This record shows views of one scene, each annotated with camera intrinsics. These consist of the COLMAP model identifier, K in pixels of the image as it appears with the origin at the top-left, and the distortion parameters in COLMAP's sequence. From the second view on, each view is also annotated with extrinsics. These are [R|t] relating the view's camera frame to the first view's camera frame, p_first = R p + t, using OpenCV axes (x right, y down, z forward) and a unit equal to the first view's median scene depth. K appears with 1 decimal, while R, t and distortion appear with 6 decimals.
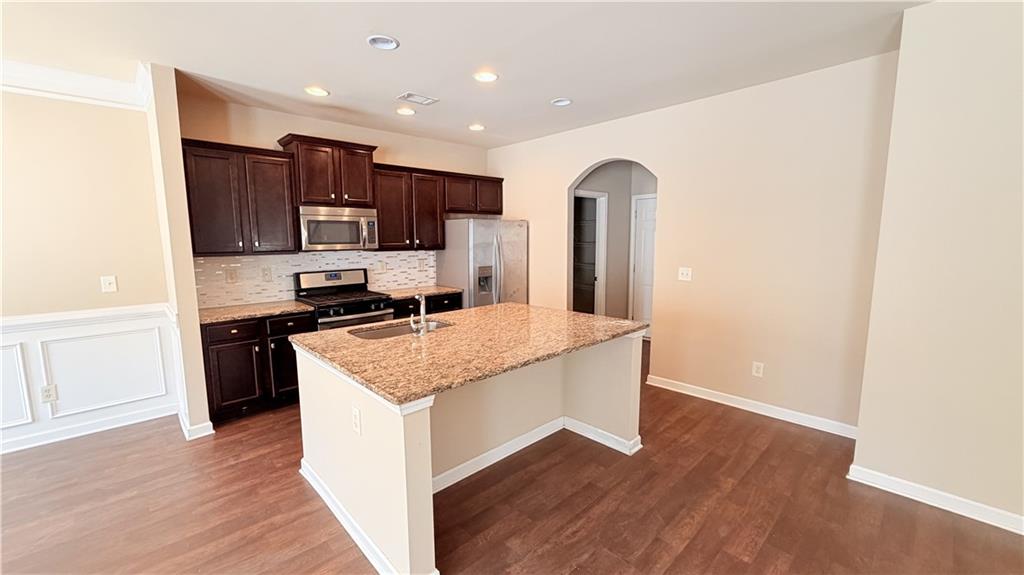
lens RADIAL K [[405.1, 0, 508.3], [0, 405.1, 288.5], [0, 0, 1]] dist [-0.000017, 0.000001]
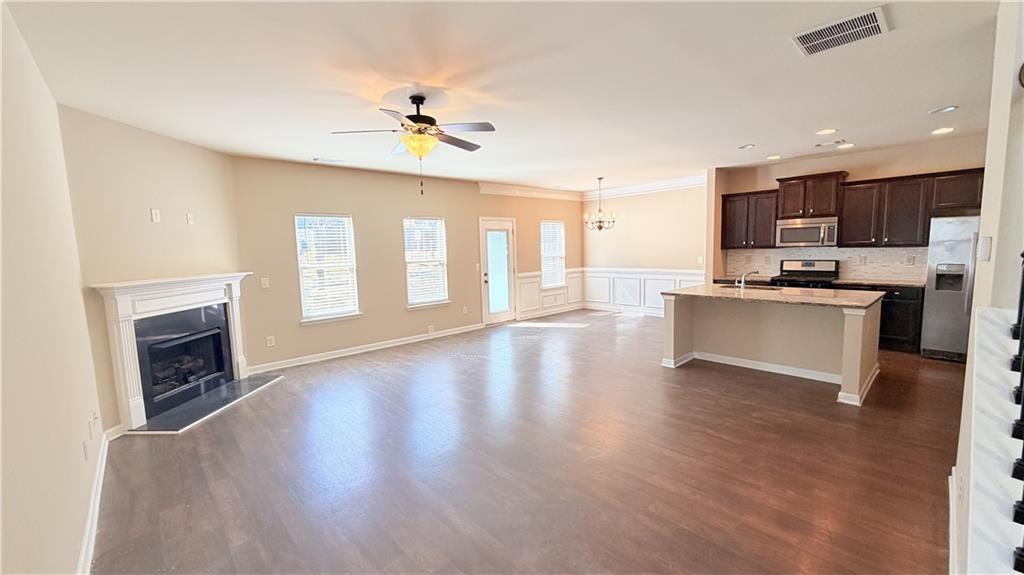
lens RADIAL K [[405.1, 0, 508.3], [0, 405.1, 288.5], [0, 0, 1]] dist [-0.000017, 0.000001]
pose [[-0.014317, 0.111451, -0.993667, 1.103845], [-0.096144, 0.989011, 0.112314, -0.003014], [0.995264, 0.097143, -0.003444, -0.080959]]
